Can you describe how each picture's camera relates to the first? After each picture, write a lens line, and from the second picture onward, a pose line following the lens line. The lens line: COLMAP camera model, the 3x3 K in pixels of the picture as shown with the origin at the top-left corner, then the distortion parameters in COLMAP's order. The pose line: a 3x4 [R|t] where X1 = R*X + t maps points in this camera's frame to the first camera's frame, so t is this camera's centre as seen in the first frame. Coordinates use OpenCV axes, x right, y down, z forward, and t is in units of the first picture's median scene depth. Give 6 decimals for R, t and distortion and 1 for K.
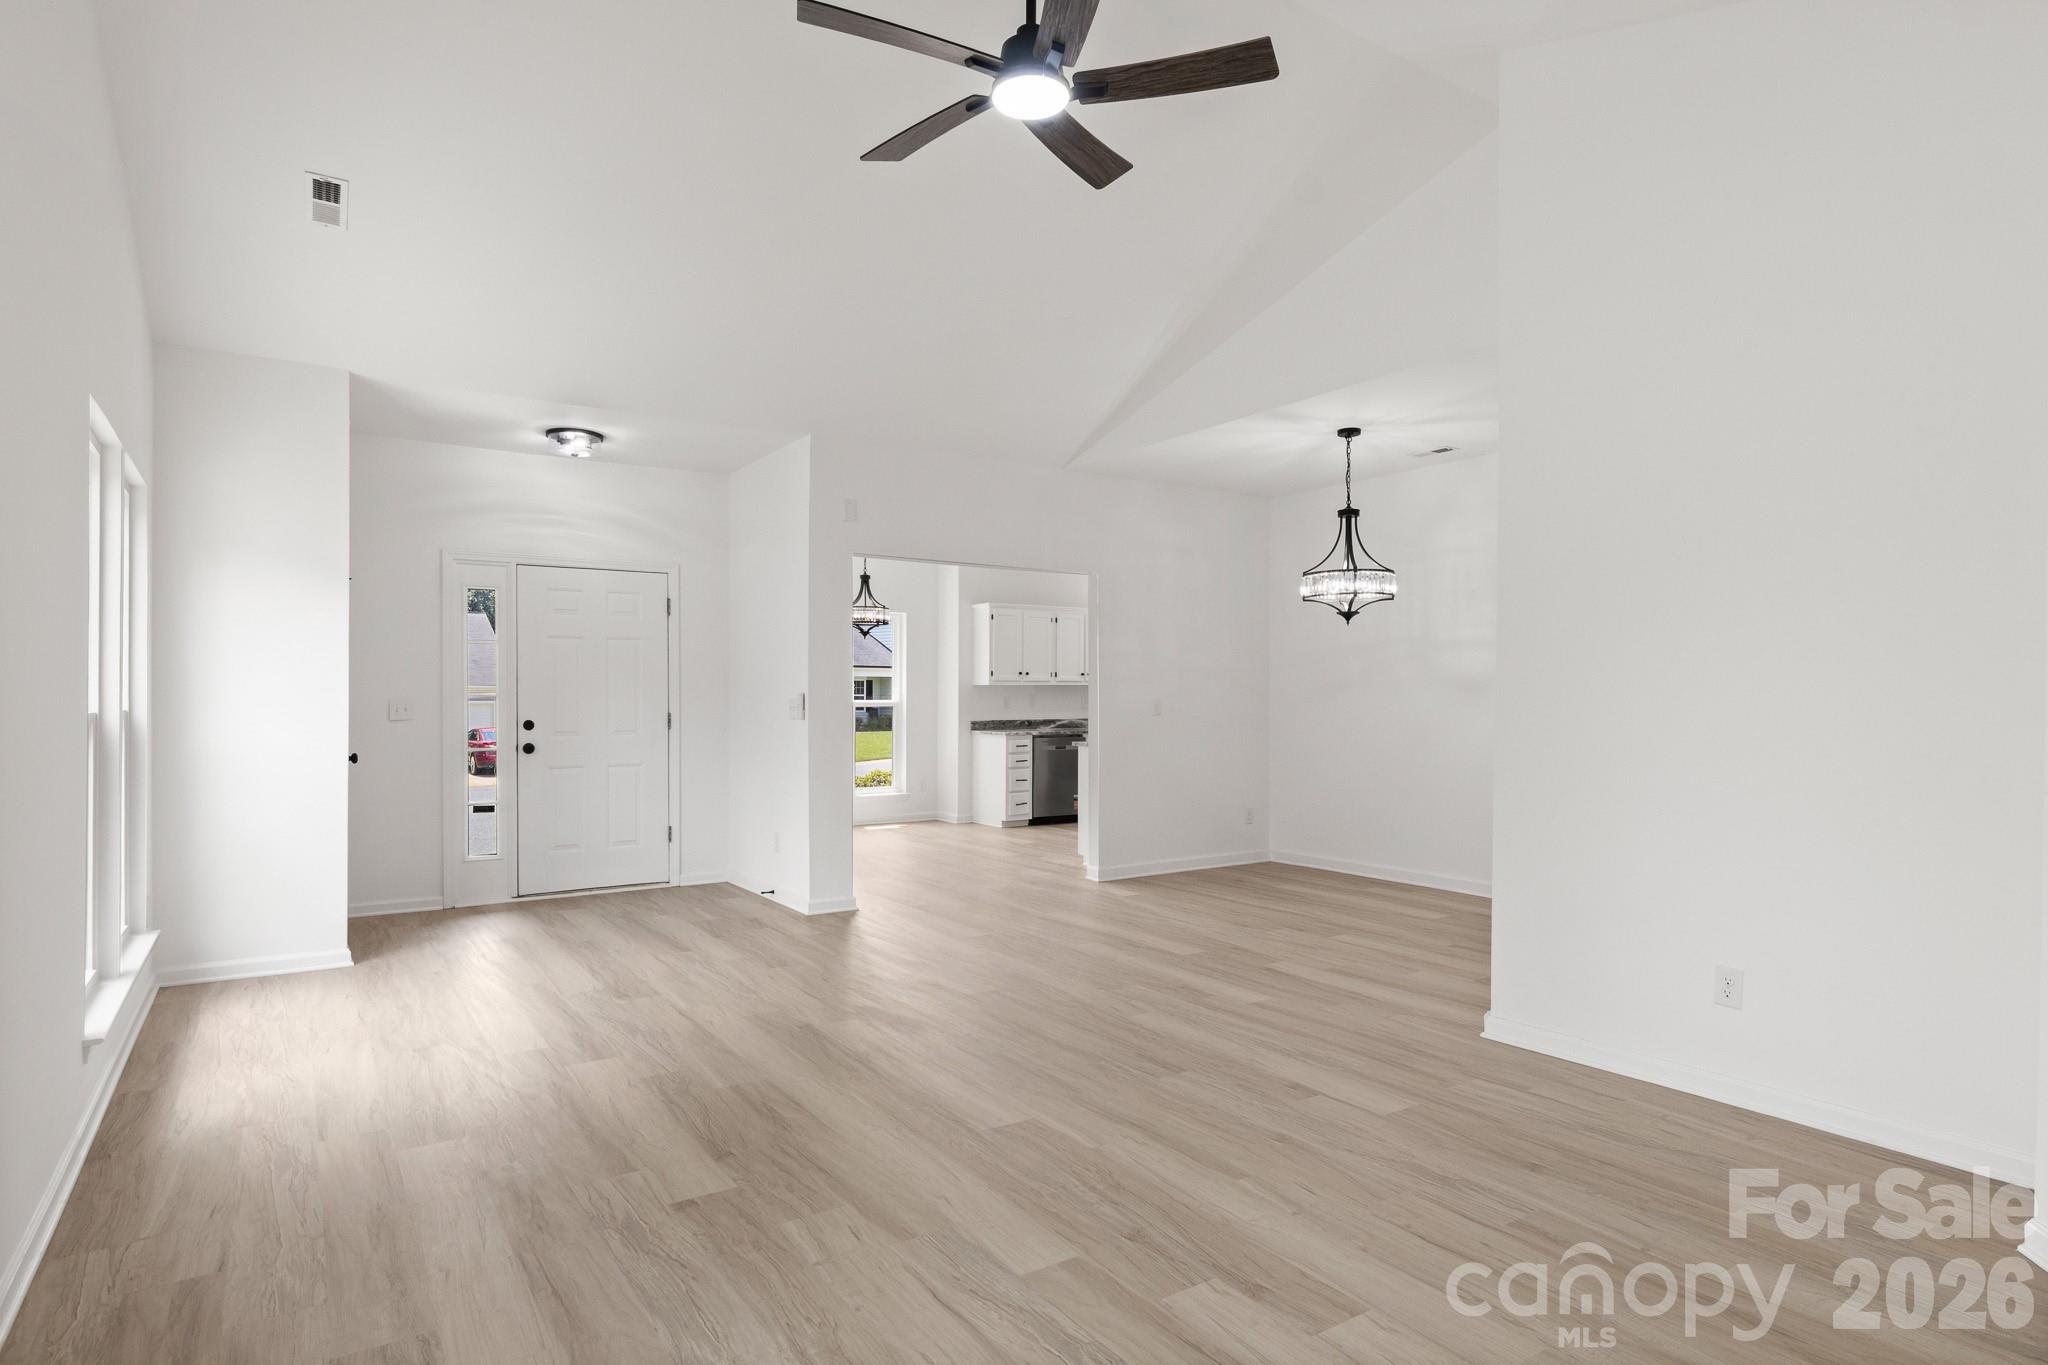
lens RADIAL K [[1104.8, 0, 1011.8], [0, 1104.8, 693.0], [0, 0, 1]] dist [-0.004797, -0.000129]
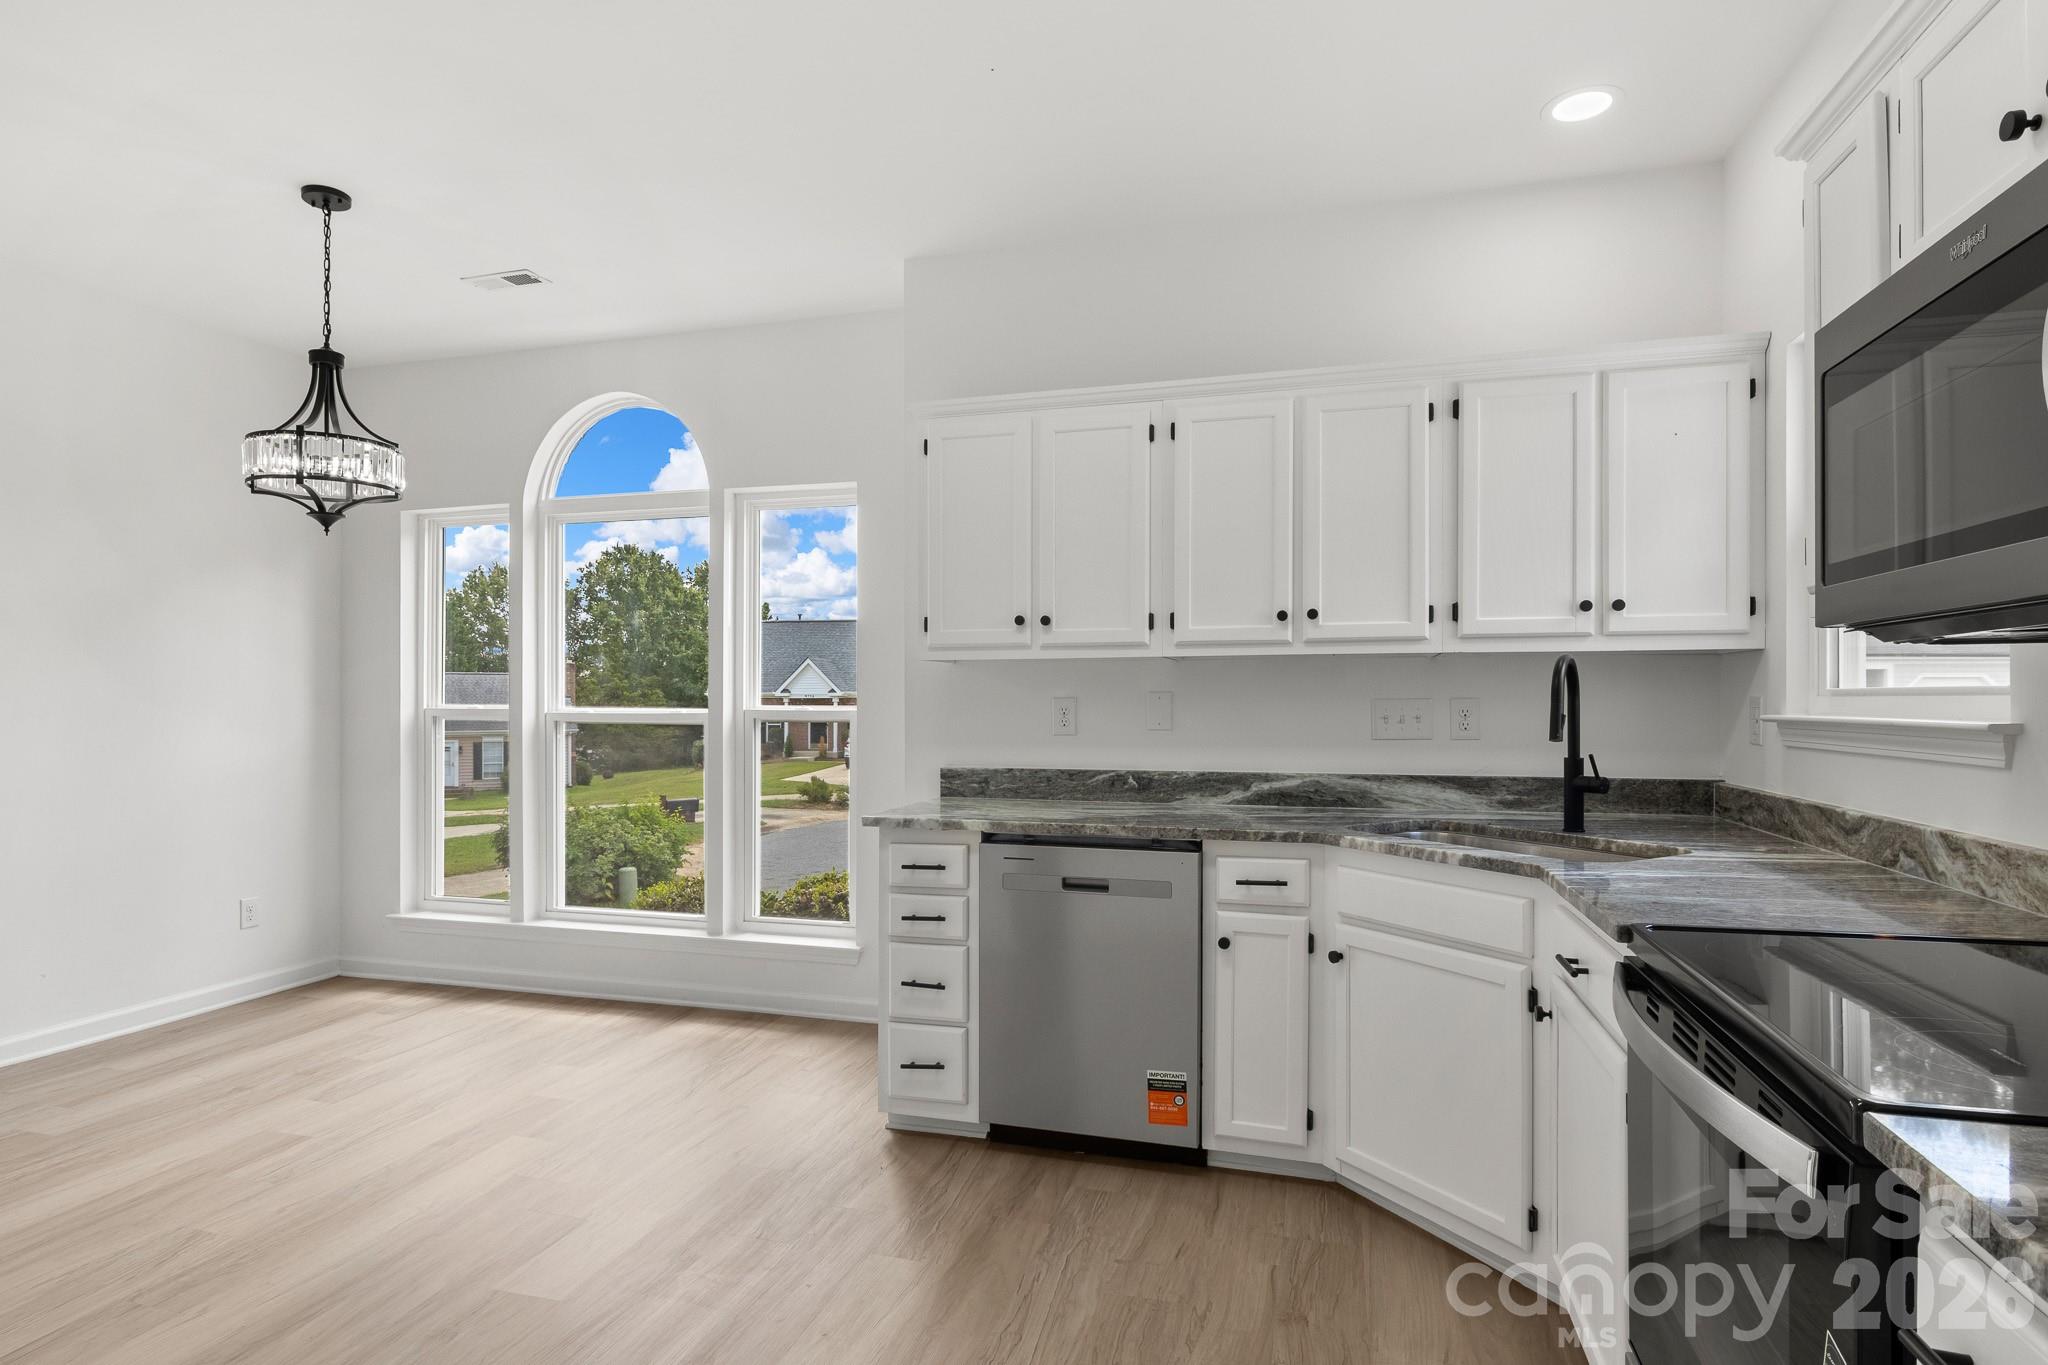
lens RADIAL K [[1104.8, 0, 1011.8], [0, 1104.8, 693.0], [0, 0, 1]] dist [-0.004797, -0.000129]
pose [[0.649439, -0.000811, -0.760414, 0.380569], [0.003213, 0.999993, 0.001678, 0.002635], [0.760407, -0.003533, 0.649437, 1.287664]]
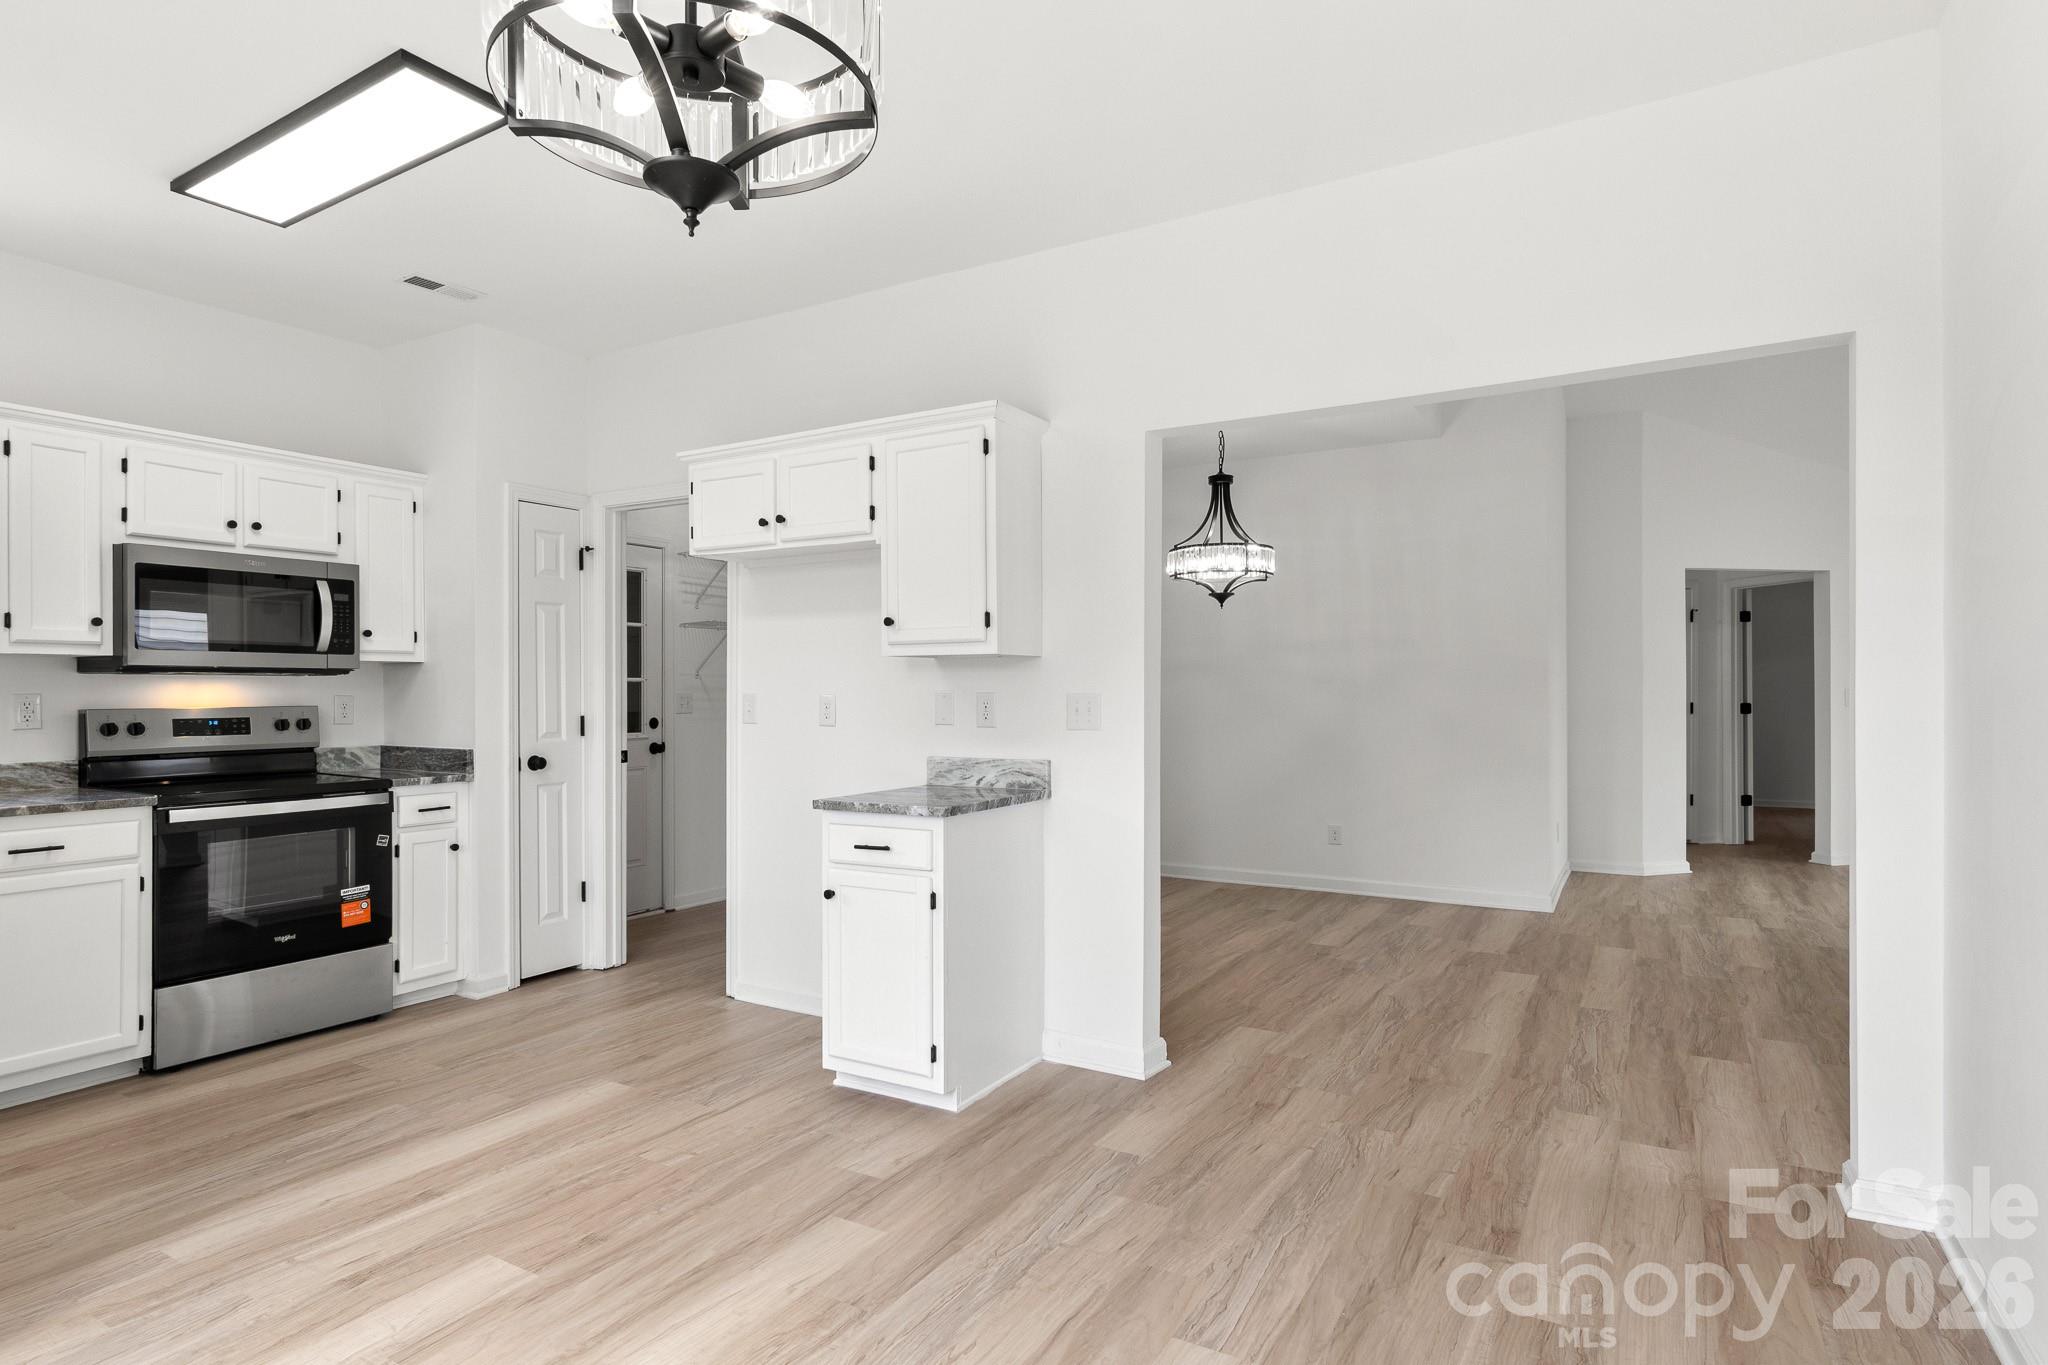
lens RADIAL K [[1079.7, 0, 1009.9], [0, 1079.7, 686.3], [0, 0, 1]] dist [-0.000411, 0.001334]
pose [[-0.434643, 0.008507, 0.900563, -0.358905], [0.000460, 0.999957, -0.009223, 0.006840], [-0.900603, -0.003595, -0.434628, 1.401281]]
